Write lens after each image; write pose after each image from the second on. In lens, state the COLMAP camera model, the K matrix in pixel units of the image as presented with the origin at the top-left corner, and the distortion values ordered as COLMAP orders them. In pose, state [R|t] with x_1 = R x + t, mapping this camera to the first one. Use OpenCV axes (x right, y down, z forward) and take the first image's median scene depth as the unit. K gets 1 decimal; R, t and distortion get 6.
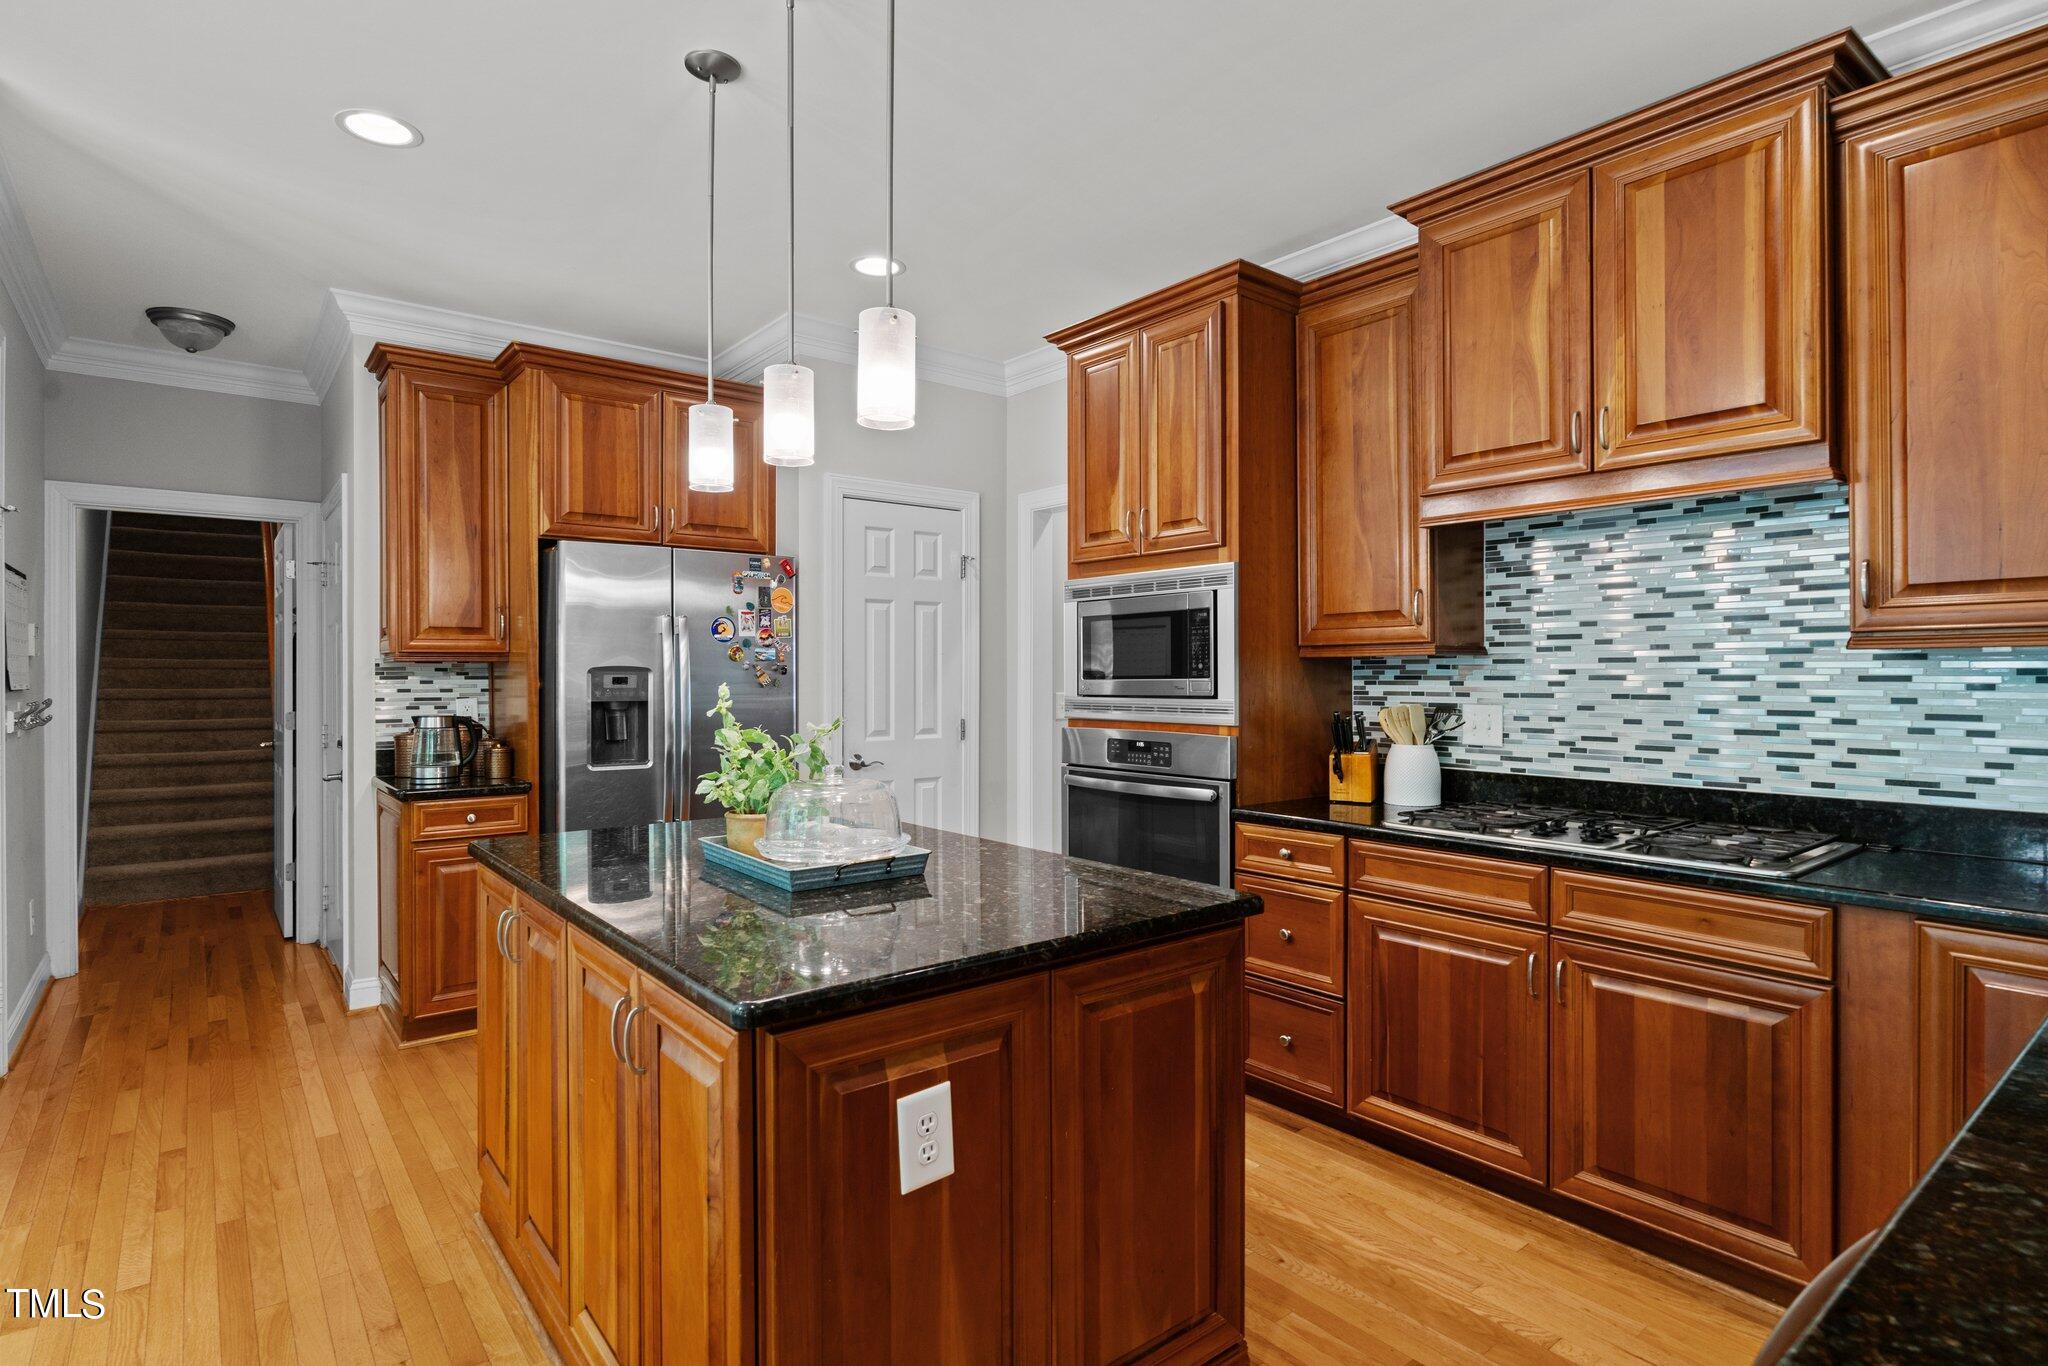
lens RADIAL K [[1031.0, 0, 1024.0], [0, 1031.0, 683.0], [0, 0, 1]] dist [-0.003463, -0.000362]
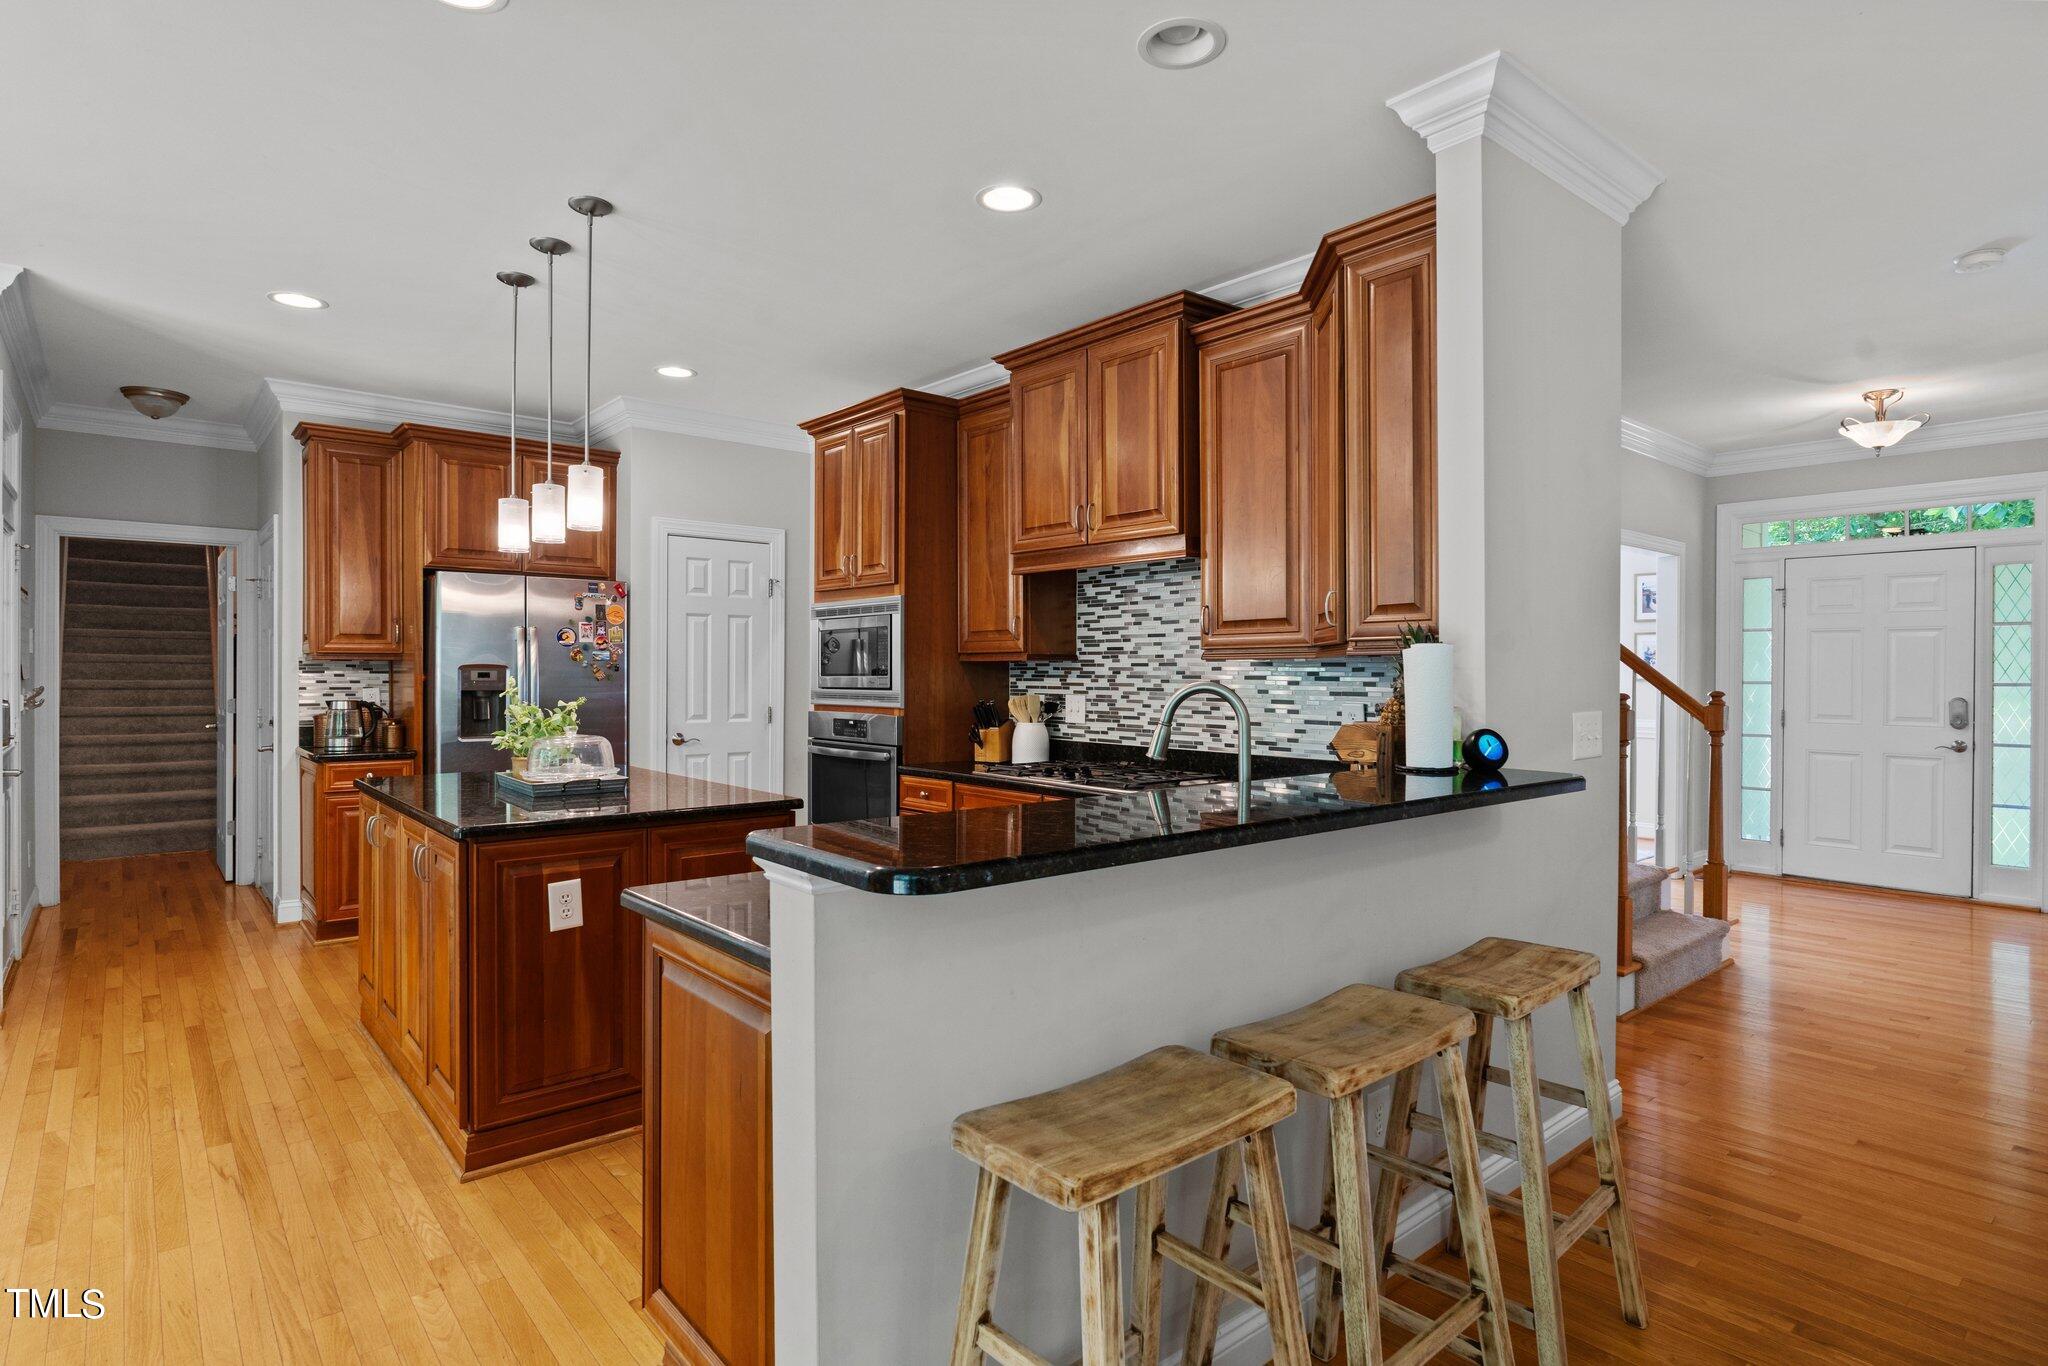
lens RADIAL K [[1062.0, 0, 1024.0], [0, 1062.0, 683.0], [0, 0, 1]] dist [-0.000847, 0.000332]
pose [[0.999648, 0.005555, 0.025947, 0.274387], [-0.005607, 0.999982, 0.001901, 0.001583], [-0.025936, -0.002046, 0.999662, -0.399992]]
